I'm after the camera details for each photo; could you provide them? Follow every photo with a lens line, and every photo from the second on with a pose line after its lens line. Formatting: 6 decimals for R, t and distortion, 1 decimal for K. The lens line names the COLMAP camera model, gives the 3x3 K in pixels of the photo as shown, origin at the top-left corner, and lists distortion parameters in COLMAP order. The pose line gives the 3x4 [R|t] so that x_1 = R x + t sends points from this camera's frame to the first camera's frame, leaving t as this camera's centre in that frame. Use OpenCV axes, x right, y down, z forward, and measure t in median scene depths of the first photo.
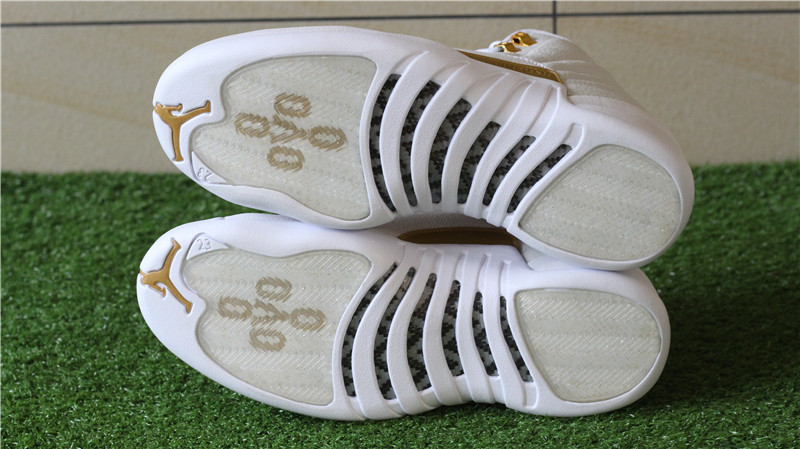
lens RADIAL K [[2116.6, 0, 400.0], [0, 2116.6, 224.5], [0, 0, 1]] dist [-0.132446, -0.355729]
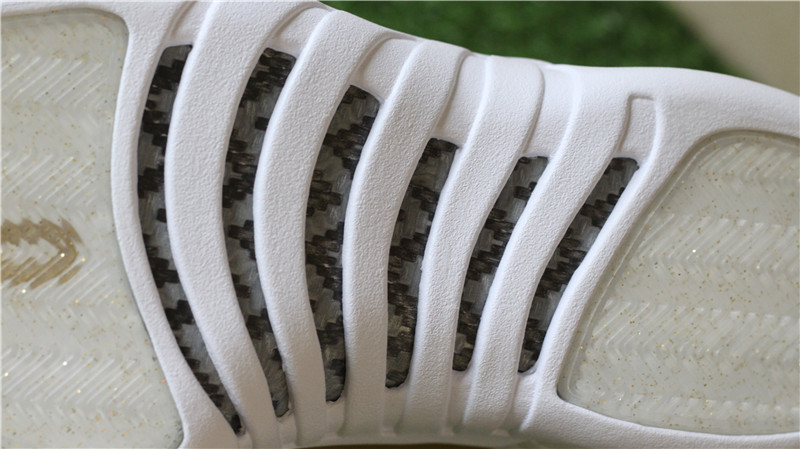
lens RADIAL K [[2116.6, 0, 400.0], [0, 2116.6, 224.5], [0, 0, 1]] dist [-0.132446, -0.355729]
pose [[0.937679, -0.173568, 0.301051, -0.083926], [0.274655, 0.900905, -0.336057, 0.096490], [-0.212890, 0.397799, 0.892432, 0.654226]]
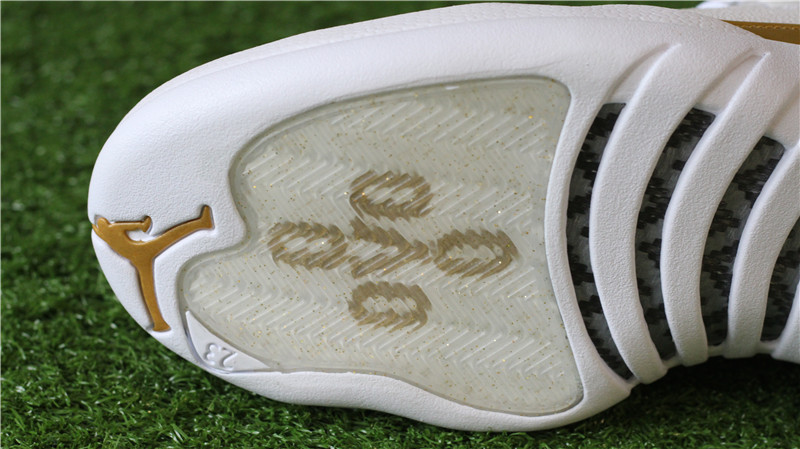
lens RADIAL K [[2116.6, 0, 400.0], [0, 2116.6, 224.5], [0, 0, 1]] dist [-0.132446, -0.355729]
pose [[0.992139, -0.122349, -0.026295, -0.037585], [0.124407, 0.987036, 0.101406, -0.095241], [0.013547, -0.103880, 0.994498, 0.546659]]
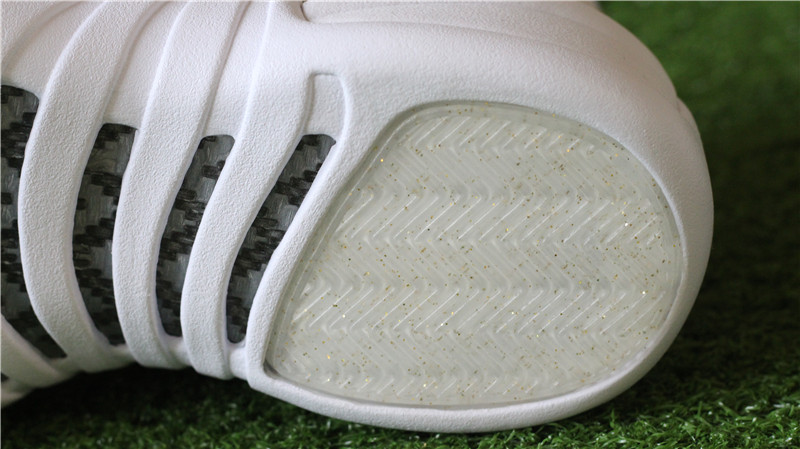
lens RADIAL K [[2116.6, 0, 400.0], [0, 2116.6, 224.5], [0, 0, 1]] dist [-0.132446, -0.355729]
pose [[0.962441, -0.244091, -0.118856, 0.131109], [0.248027, 0.968561, 0.019307, -0.026178], [0.110407, -0.048061, 0.992724, 0.641028]]
